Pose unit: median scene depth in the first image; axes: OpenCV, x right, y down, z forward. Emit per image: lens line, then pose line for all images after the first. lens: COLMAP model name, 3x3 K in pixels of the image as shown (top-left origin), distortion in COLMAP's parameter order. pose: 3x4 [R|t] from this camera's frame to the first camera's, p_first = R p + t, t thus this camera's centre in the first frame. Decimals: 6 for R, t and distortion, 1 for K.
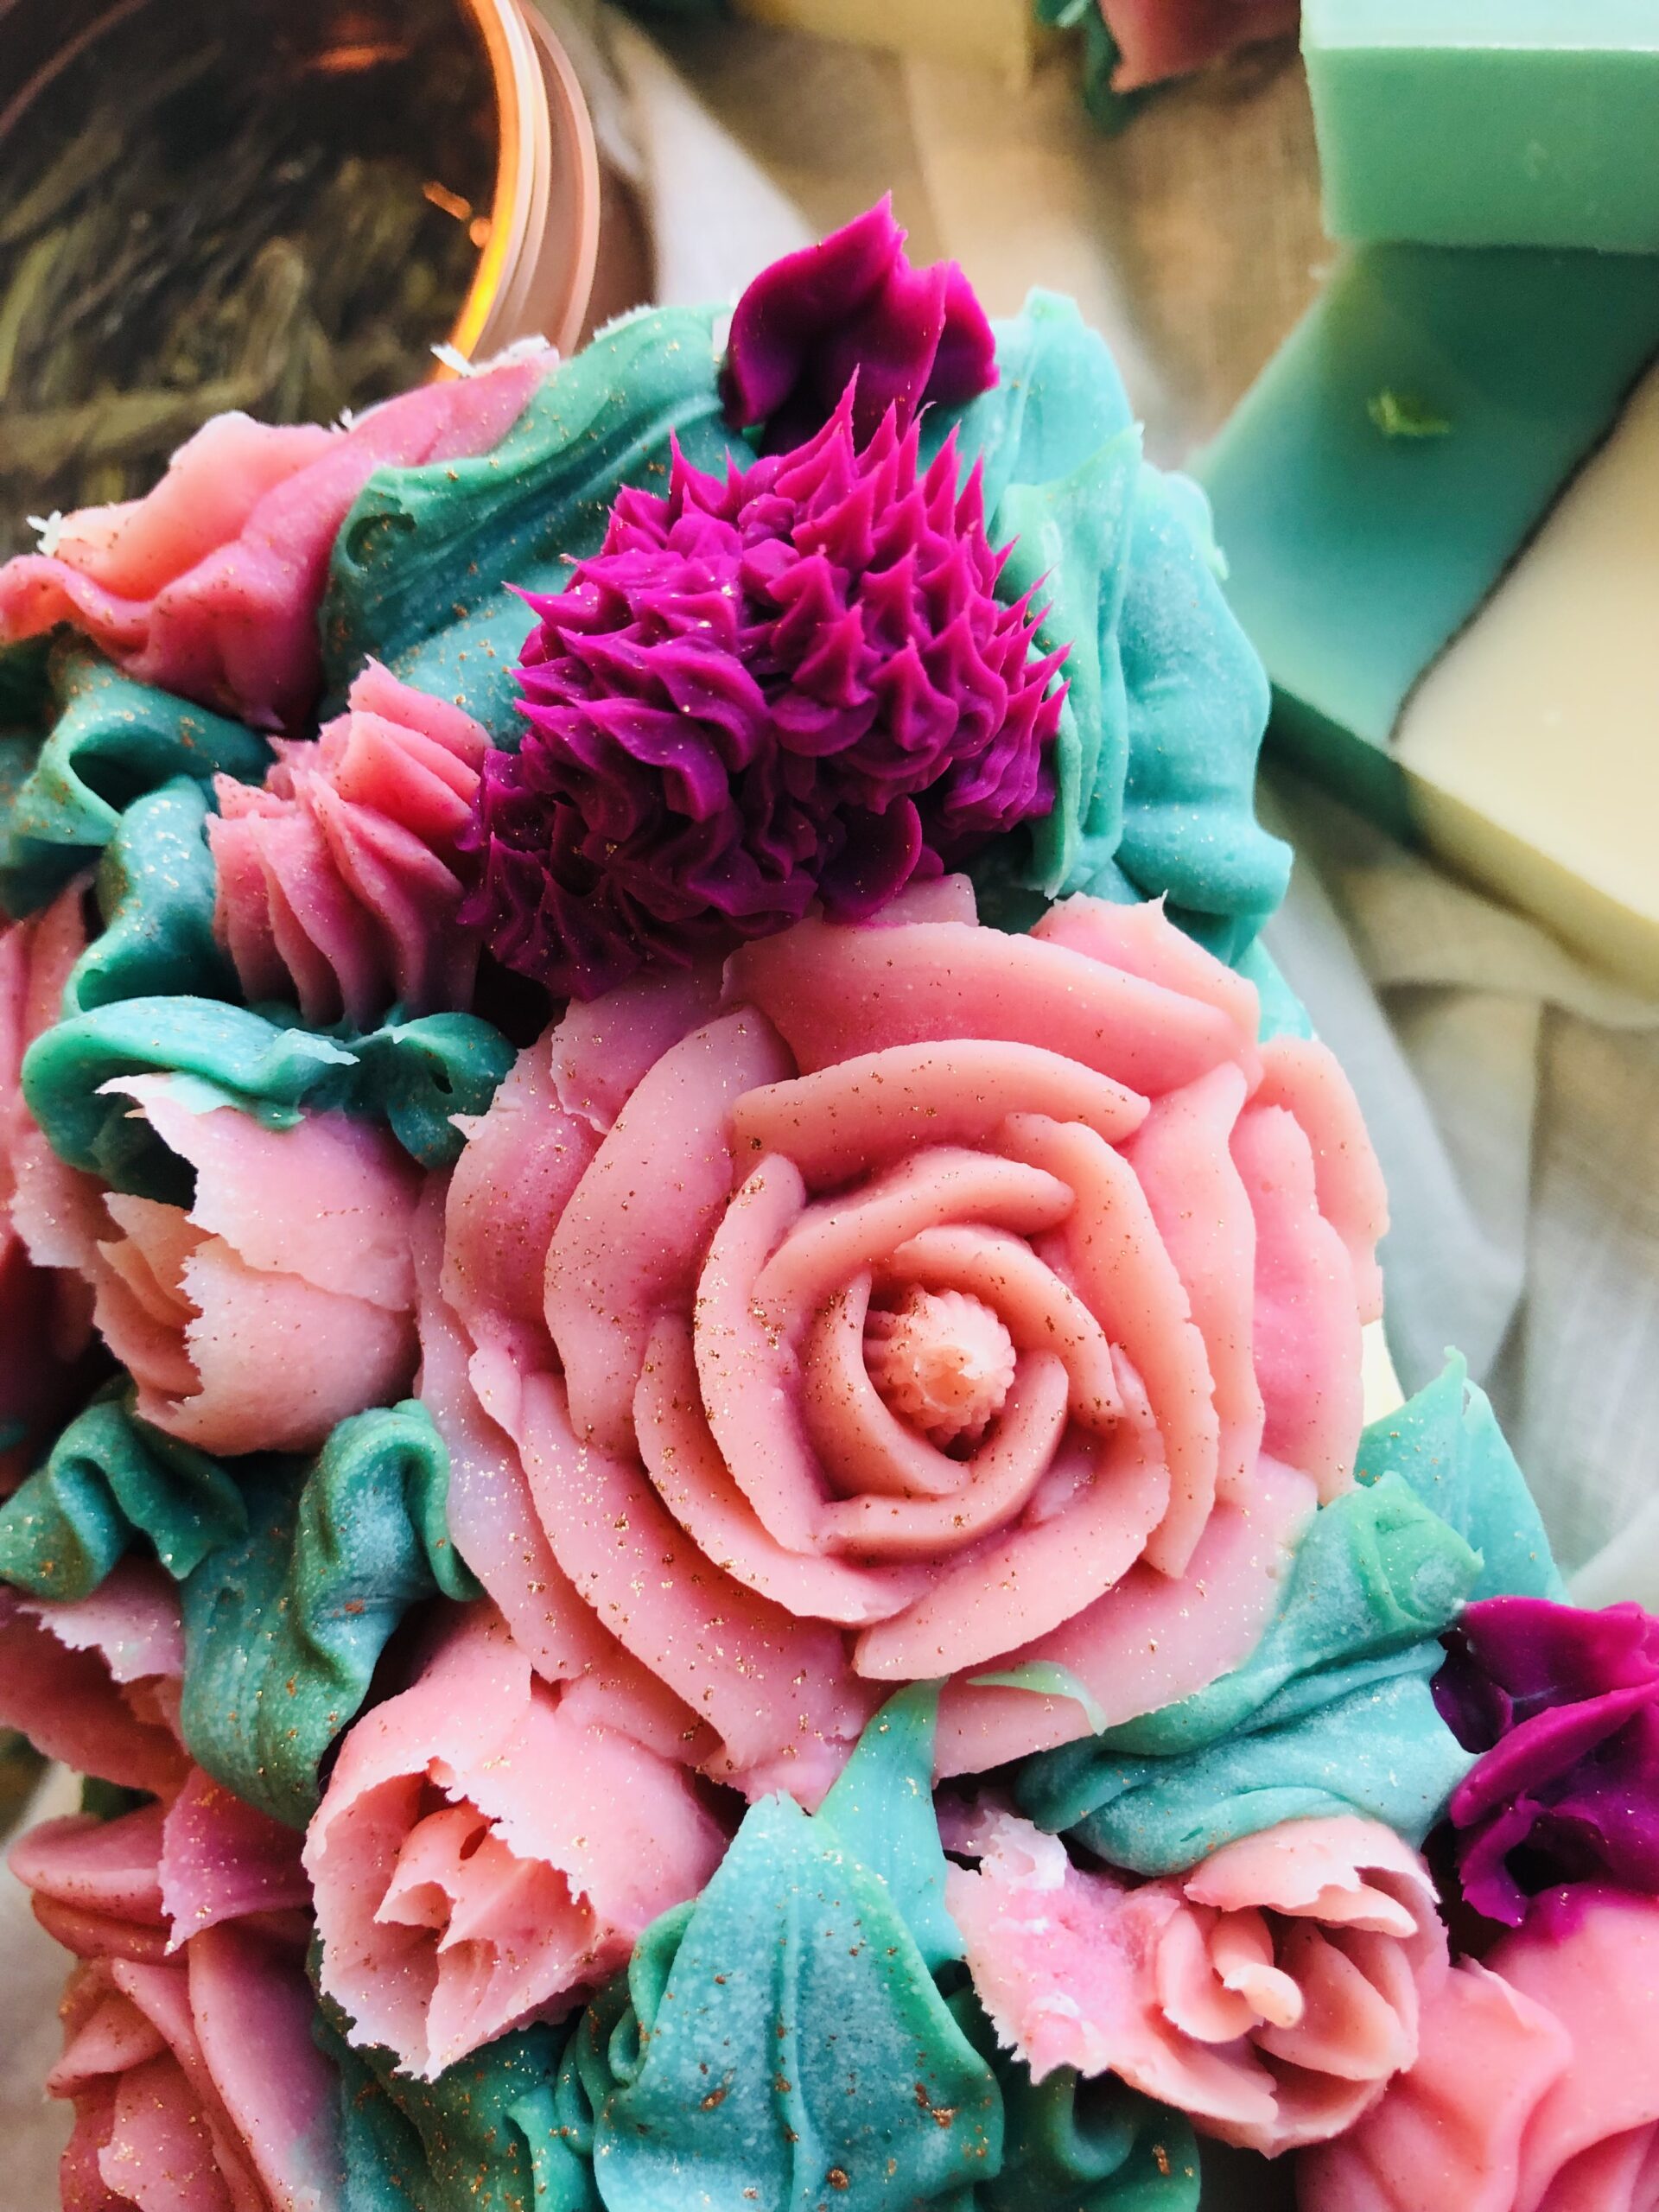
lens RADIAL K [[2171.5, 0, 842.2], [0, 2171.5, 1093.7], [0, 0, 1]] dist [-0.037938, 0.000000]
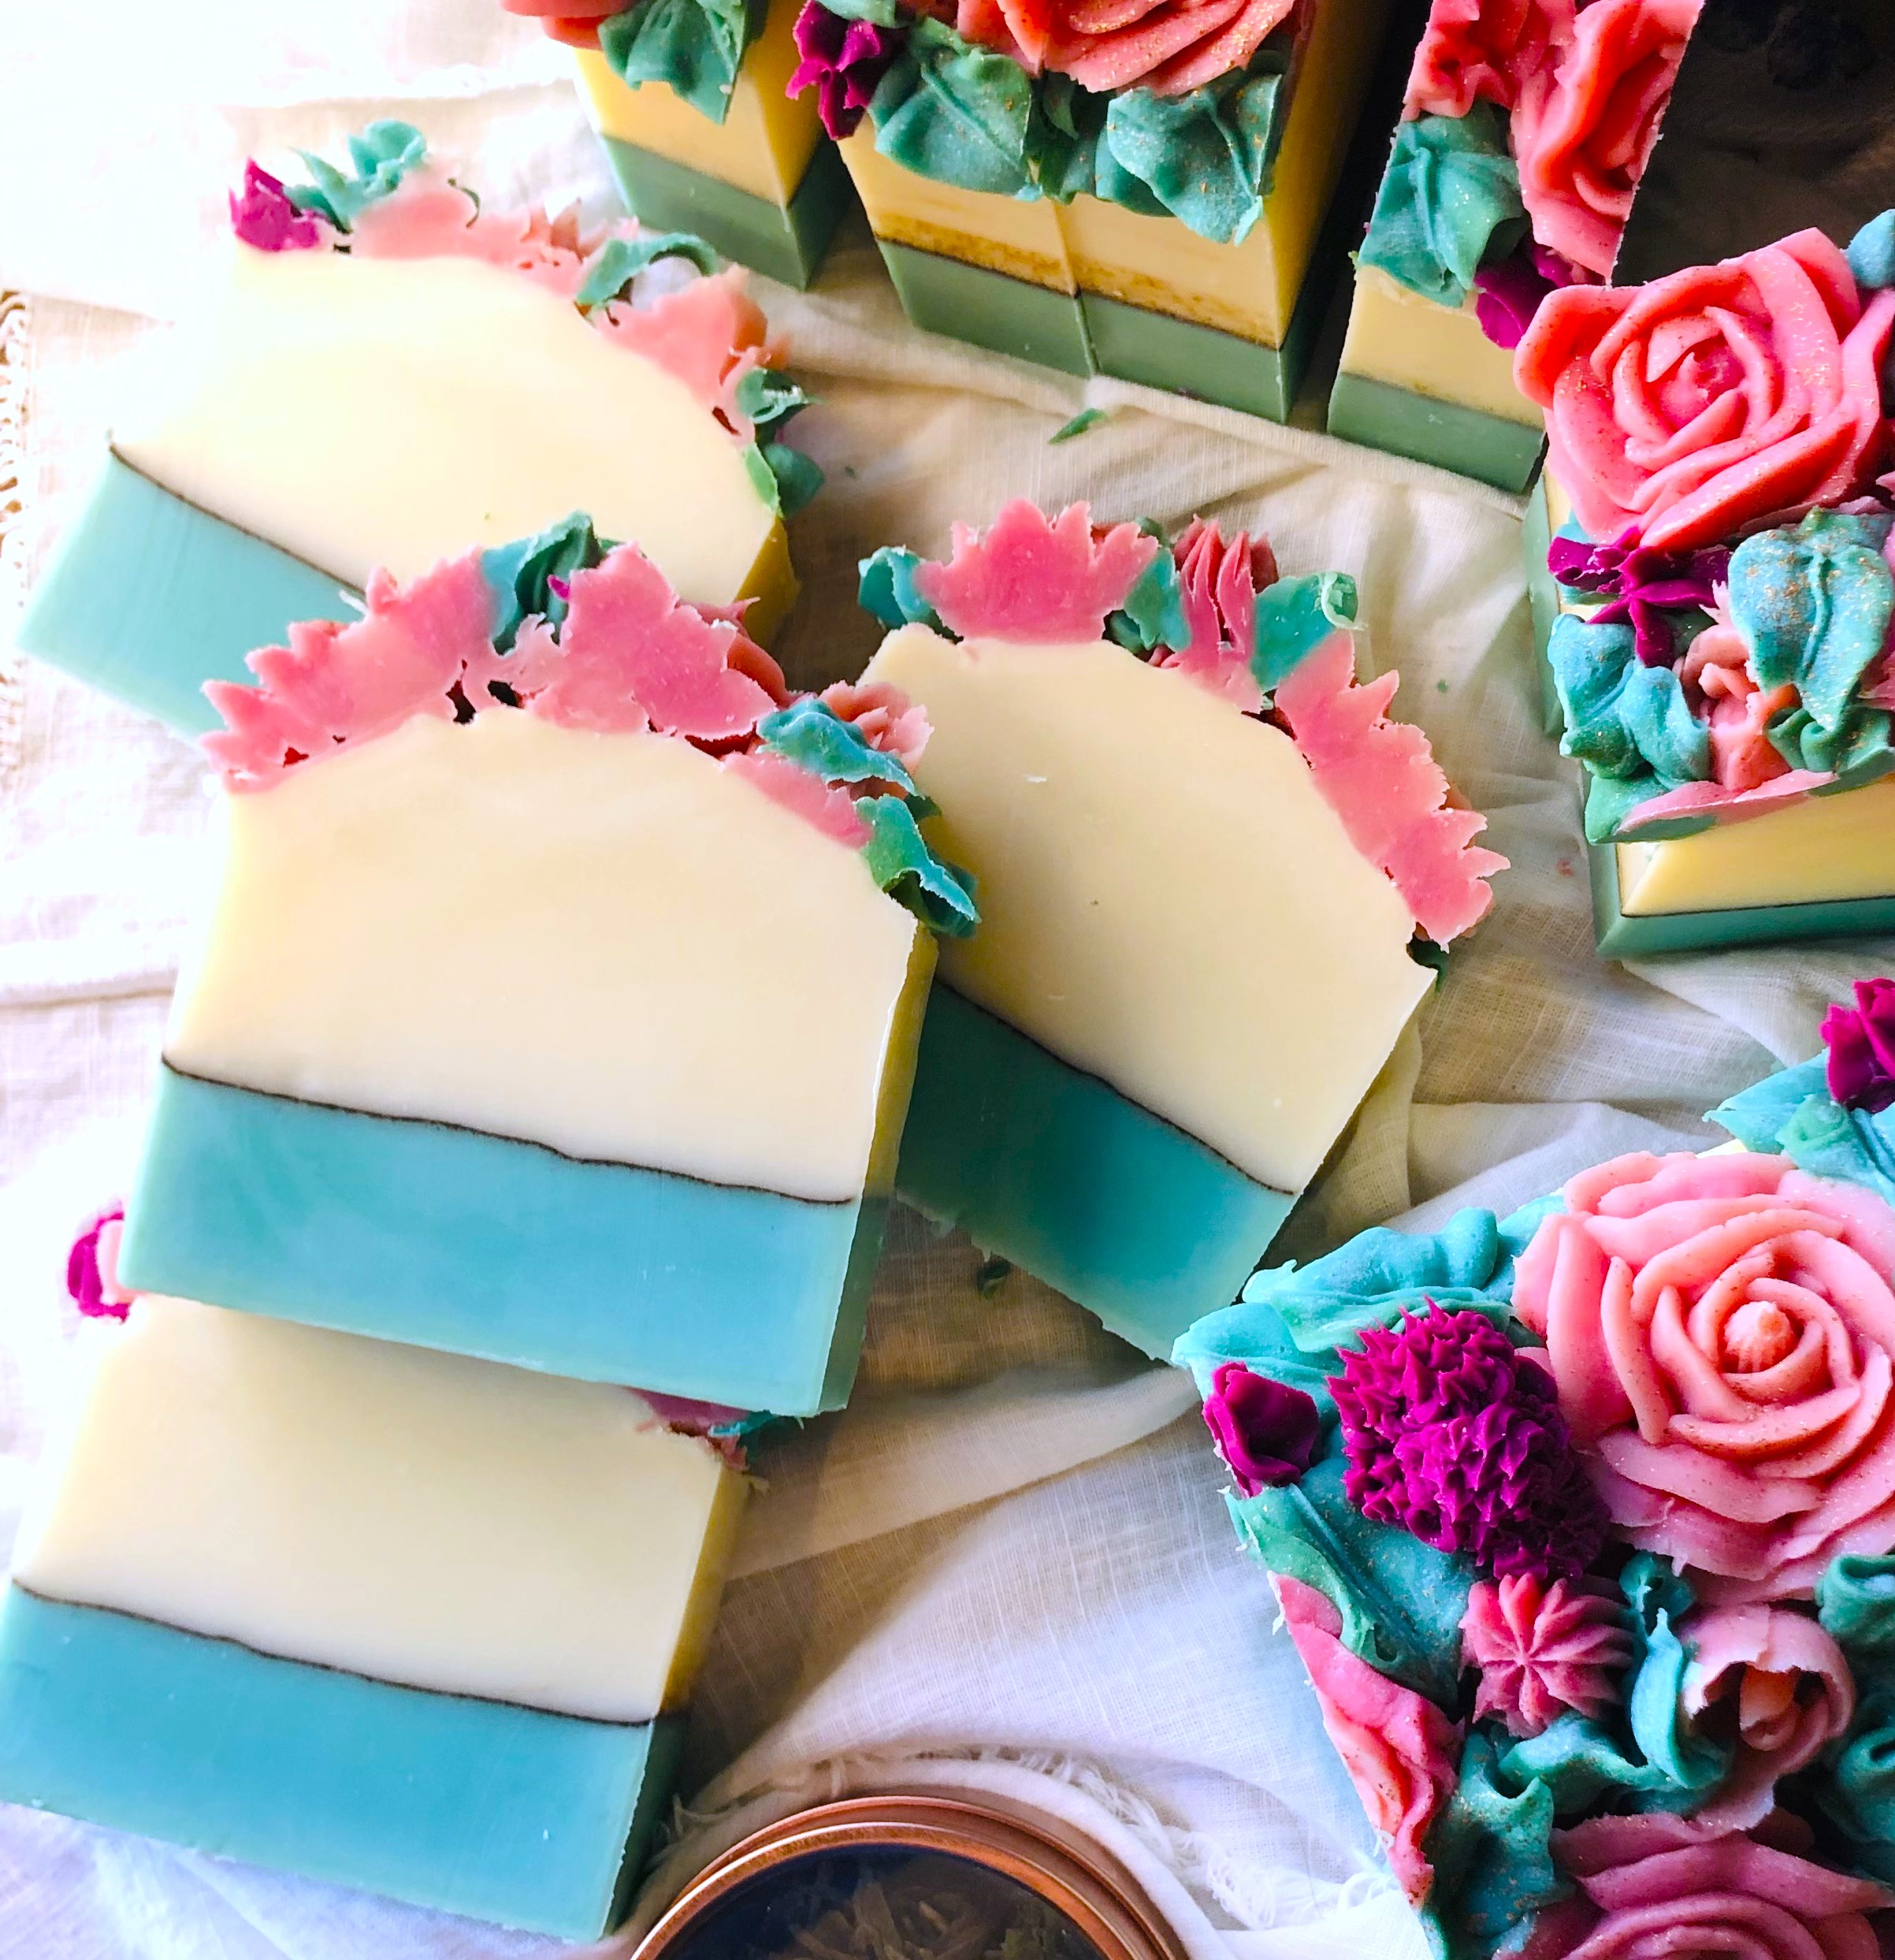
lens RADIAL K [[2612.5, 0, 955.5], [0, 2612.5, 980.7], [0, 0, 1]] dist [-0.035381, 0.000000]
pose [[-0.039704, -0.925900, 0.375678, -0.551722], [0.996308, -0.065326, -0.055707, -0.491355], [0.076120, 0.372079, 0.925075, -1.533161]]
